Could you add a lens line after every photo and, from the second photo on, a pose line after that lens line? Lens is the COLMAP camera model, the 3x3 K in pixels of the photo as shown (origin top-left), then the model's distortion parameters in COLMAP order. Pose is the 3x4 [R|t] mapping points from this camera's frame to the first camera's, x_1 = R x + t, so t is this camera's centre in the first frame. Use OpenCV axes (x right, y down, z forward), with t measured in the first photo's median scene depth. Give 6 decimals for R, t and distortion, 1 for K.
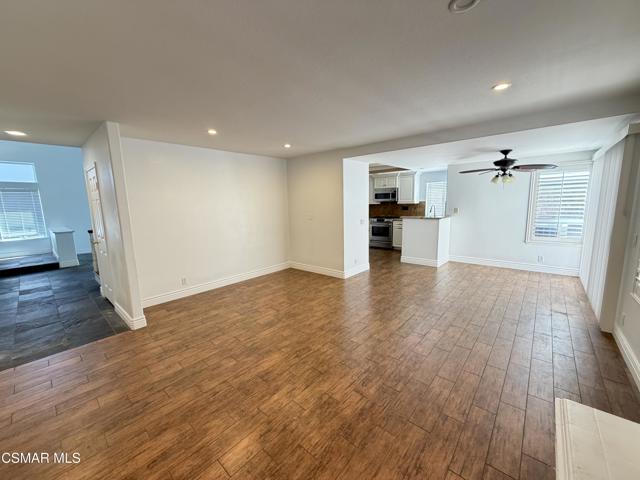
lens RADIAL K [[256.9, 0, 320.0], [0, 256.9, 240.0], [0, 0, 1]] dist [-0.003903, -0.000133]
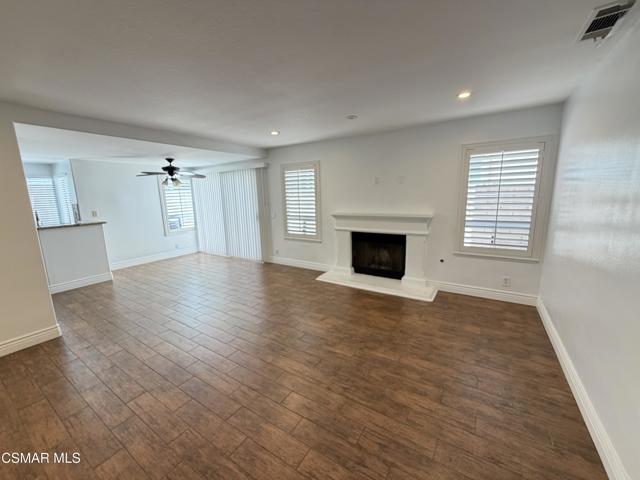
lens RADIAL K [[256.9, 0, 320.0], [0, 256.9, 240.0], [0, 0, 1]] dist [-0.003903, -0.000133]
pose [[-0.152874, -0.145956, 0.977408, -0.596300], [0.178949, 0.968595, 0.172629, -0.060761], [-0.971909, 0.201296, -0.121954, 0.522527]]
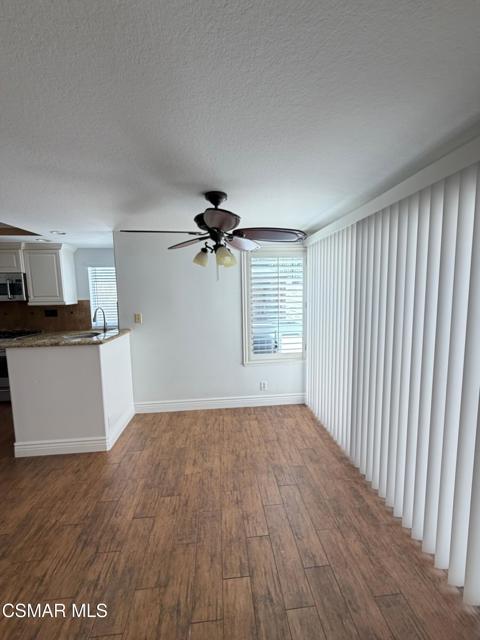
lens RADIAL K [[256.9, 0, 240.0], [0, 256.9, 320.0], [0, 0, 1]] dist [-0.003903, -0.000133]
pose [[0.686661, -0.068569, 0.723737, 0.399963], [0.107976, 0.994119, -0.008259, -0.117249], [-0.718914, 0.083817, 0.690027, 0.655511]]
